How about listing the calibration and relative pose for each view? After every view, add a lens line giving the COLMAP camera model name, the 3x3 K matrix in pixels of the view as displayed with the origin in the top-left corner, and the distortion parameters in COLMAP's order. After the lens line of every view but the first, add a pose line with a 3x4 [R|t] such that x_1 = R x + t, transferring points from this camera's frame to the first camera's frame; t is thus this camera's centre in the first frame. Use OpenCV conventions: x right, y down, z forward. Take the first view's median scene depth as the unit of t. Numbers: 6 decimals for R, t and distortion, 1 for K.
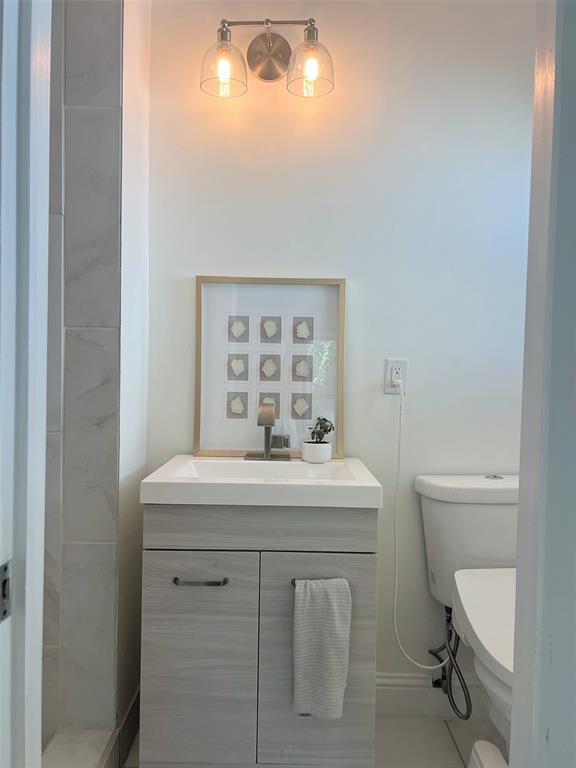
lens RADIAL K [[545.0, 0, 288.0], [0, 545.0, 384.0], [0, 0, 1]] dist [0.059519, -0.052615]
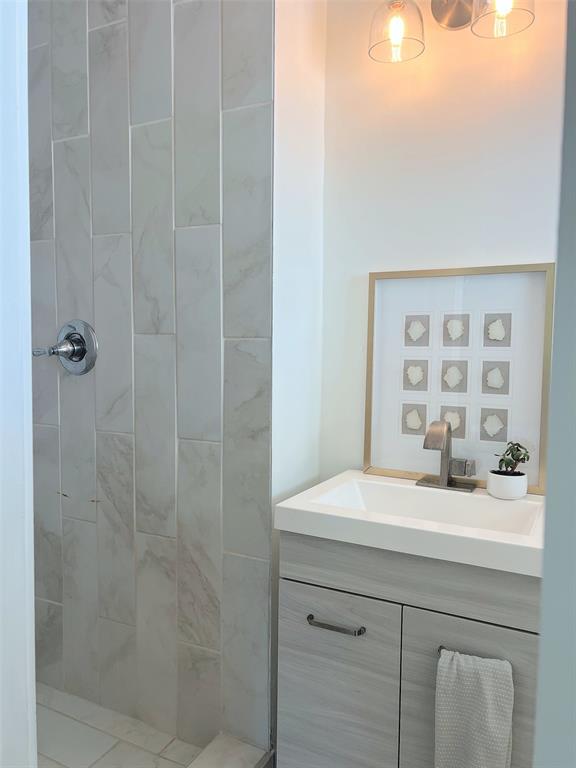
lens RADIAL K [[582.1, 0, 286.8], [0, 582.1, 381.2], [0, 0, 1]] dist [0.067262, -0.058275]
pose [[0.893930, 0.022884, -0.447622, 0.166048], [-0.008194, 0.999363, 0.034727, -0.061455], [0.448131, -0.027376, 0.893548, 0.103710]]
